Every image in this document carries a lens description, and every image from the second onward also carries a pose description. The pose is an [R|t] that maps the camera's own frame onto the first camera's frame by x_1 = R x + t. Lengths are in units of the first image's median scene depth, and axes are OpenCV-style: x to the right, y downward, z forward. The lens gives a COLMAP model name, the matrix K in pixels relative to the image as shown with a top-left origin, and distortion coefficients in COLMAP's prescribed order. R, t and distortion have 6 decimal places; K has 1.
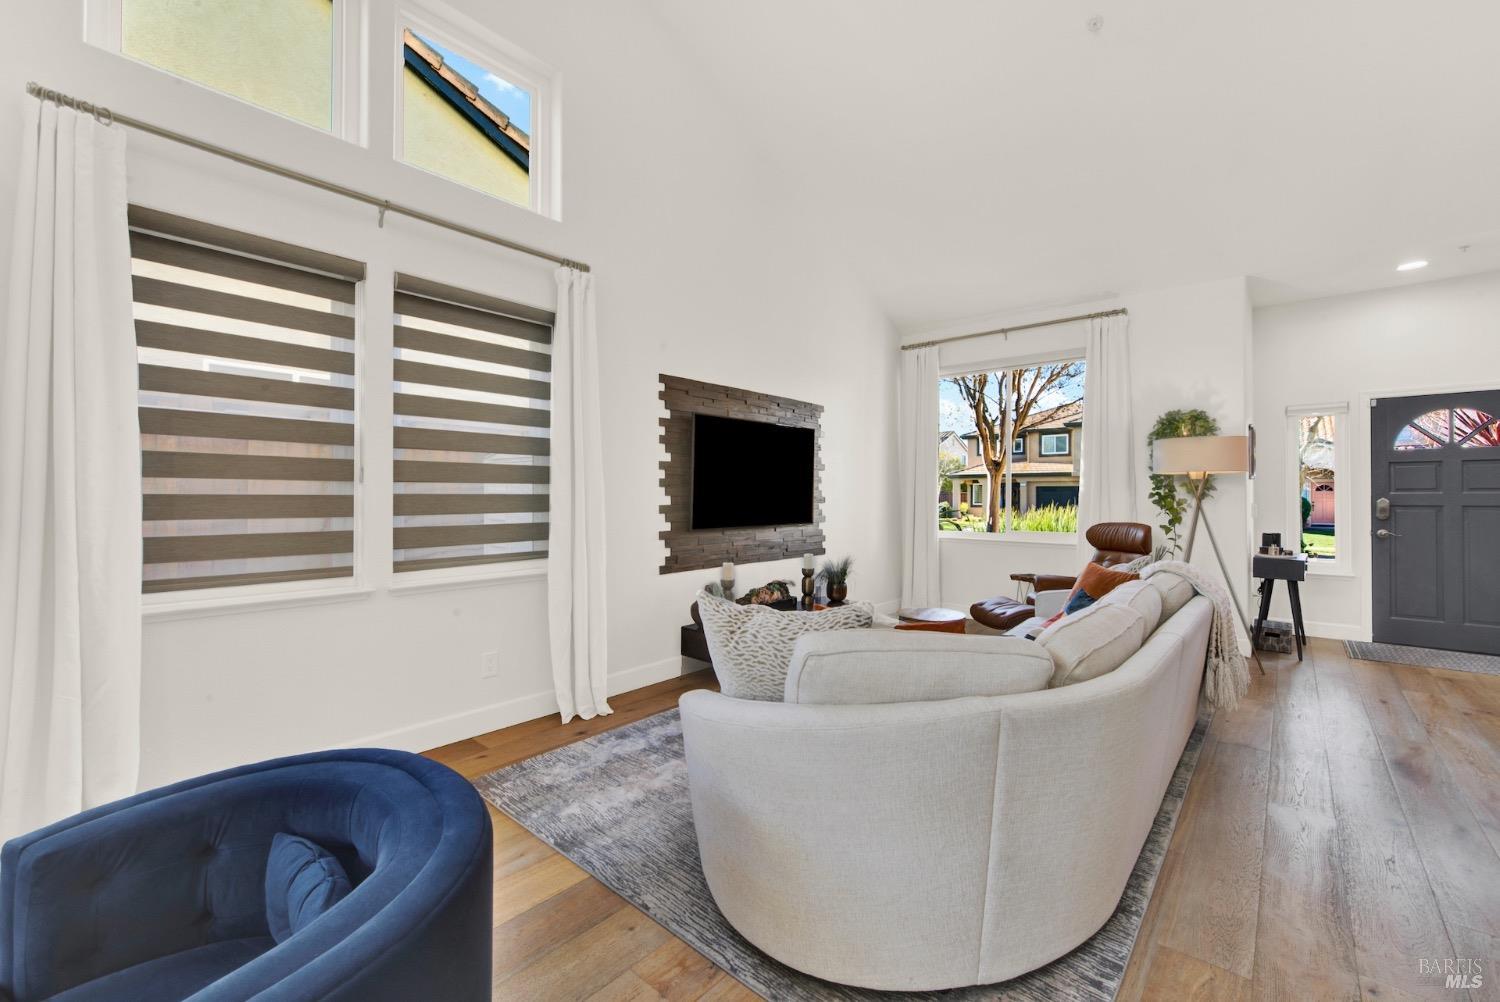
lens RADIAL K [[609.5, 0, 749.4], [0, 609.5, 496.6], [0, 0, 1]] dist [-0.002173, -0.000619]
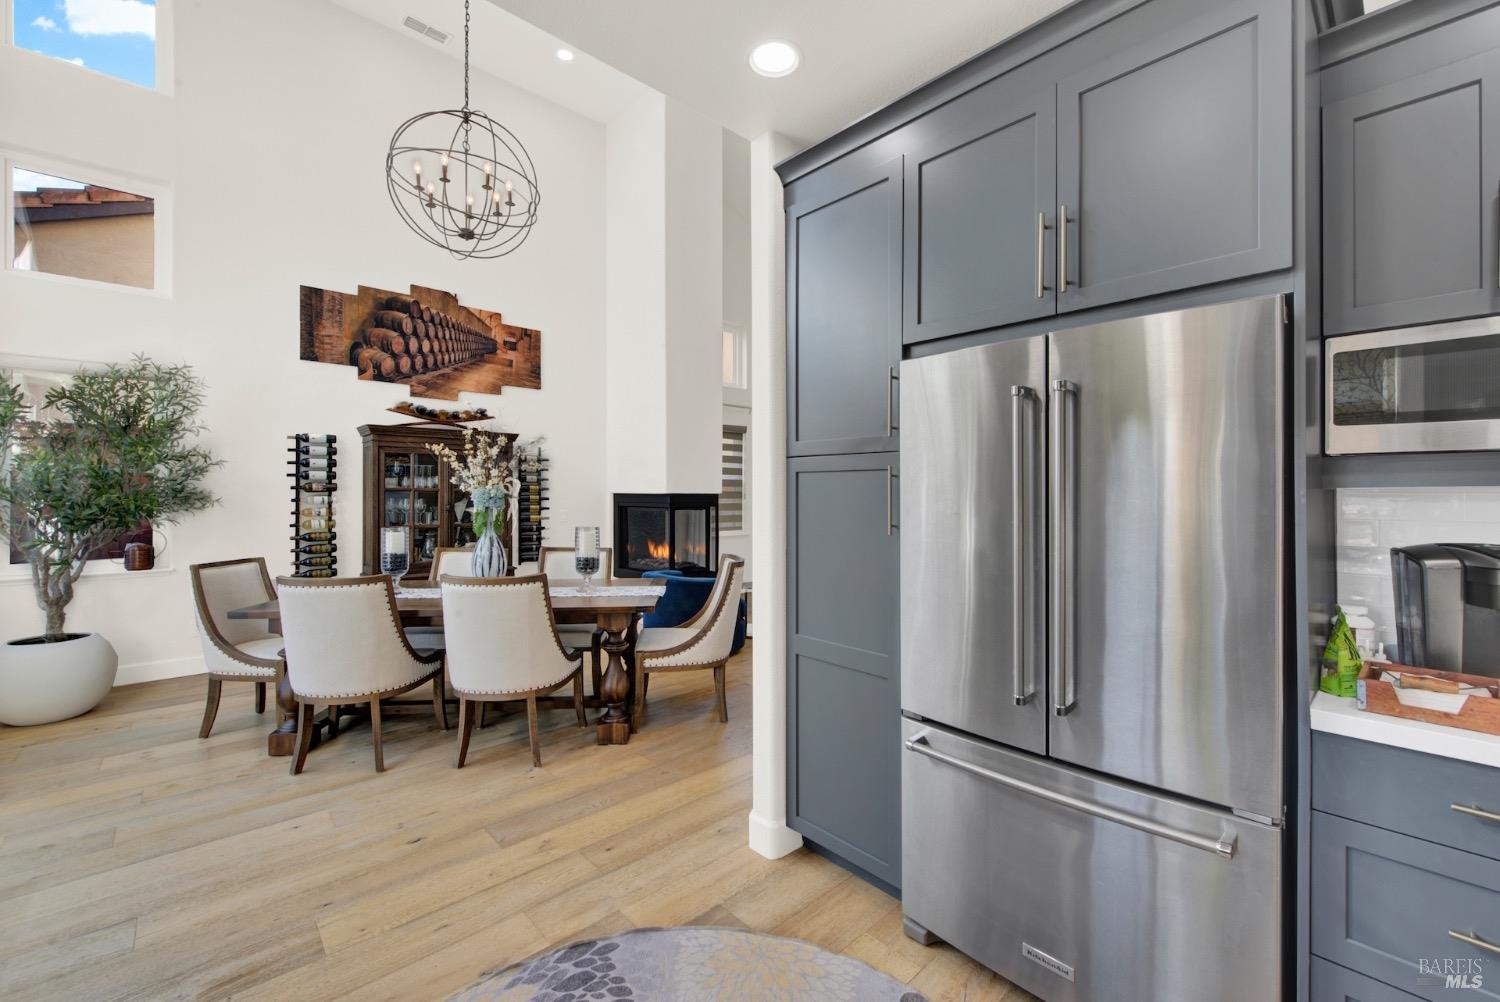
lens RADIAL K [[594.7, 0, 753.8], [0, 594.7, 495.5], [0, 0, 1]] dist [-0.001530, -0.000451]
pose [[0.993904, -0.000912, -0.110244, -0.151884], [0.001227, 0.999995, 0.002786, -0.028621], [0.110241, -0.002904, 0.993901, -1.136530]]
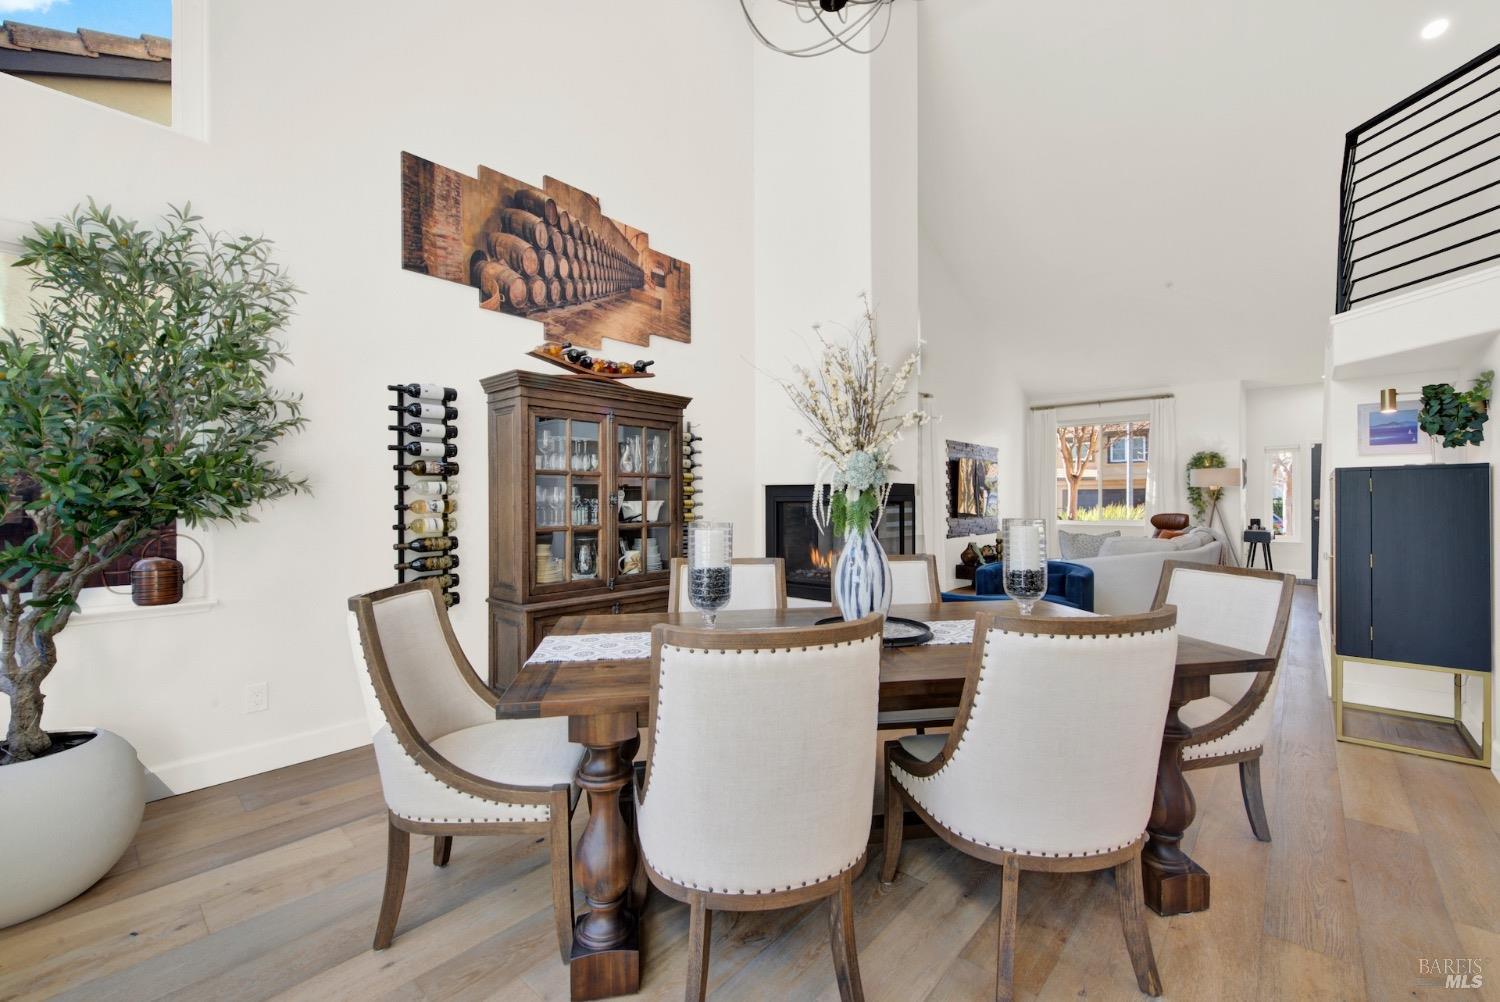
lens RADIAL K [[597.9, 0, 757.2], [0, 597.9, 505.3], [0, 0, 1]] dist [0.002195, -0.002673]
pose [[0.999892, -0.005077, -0.013757, -0.644158], [0.005193, 0.999951, 0.008373, -0.002792], [0.013714, -0.008444, 0.999870, -0.860417]]
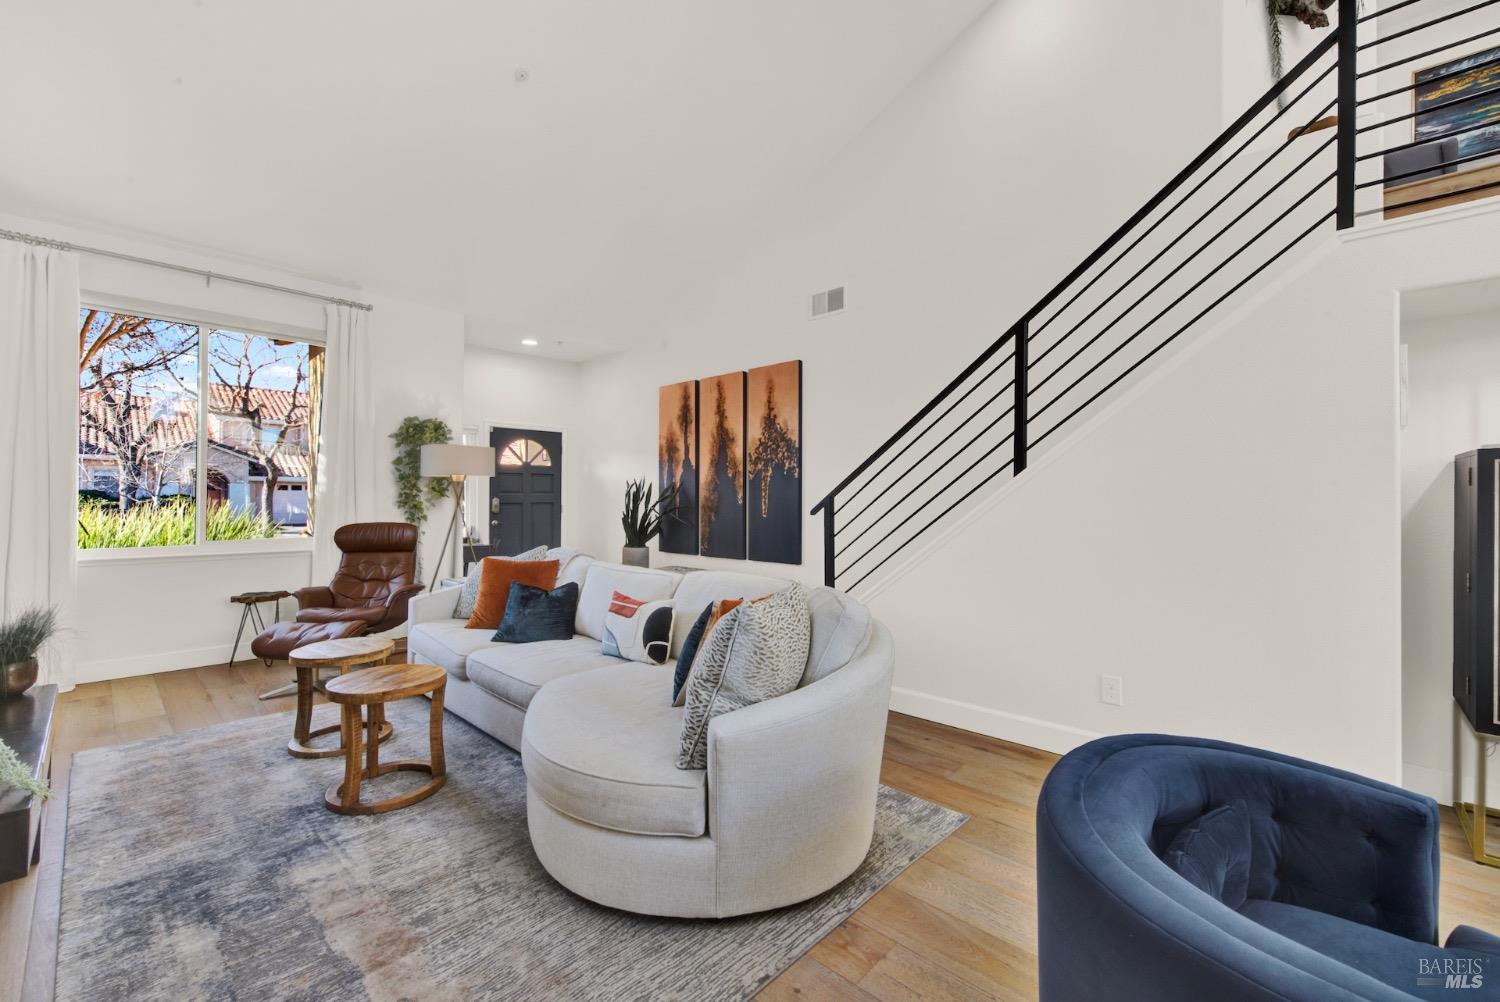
lens RADIAL K [[620.3, 0, 749.2], [0, 620.3, 499.5], [0, 0, 1]] dist [0.000920, -0.000042]
pose [[0.040691, -0.004327, 0.999162, -0.397929], [-0.004617, 0.999979, 0.004518, -0.002665], [-0.999161, -0.004797, 0.040670, 0.376719]]
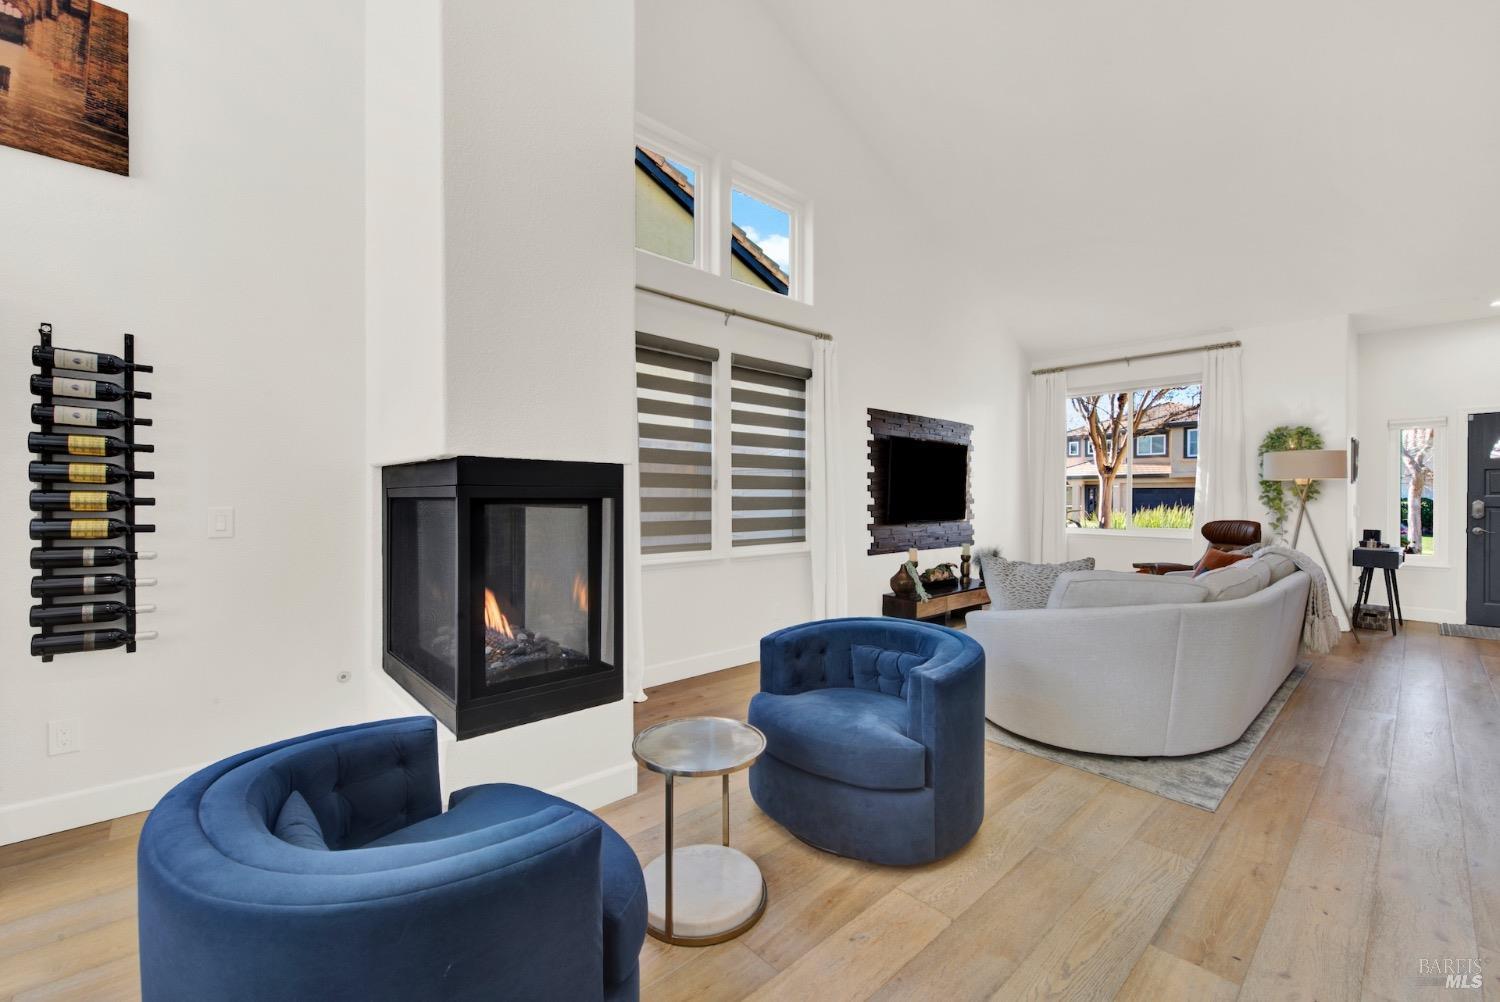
lens RADIAL K [[597.9, 0, 757.2], [0, 597.9, 505.3], [0, 0, 1]] dist [0.002195, -0.002673]
pose [[0.993698, 0.002074, -0.112069, -0.208286], [-0.000737, 0.999928, 0.011975, -0.000413], [0.112086, -0.011817, 0.993628, -0.303312]]
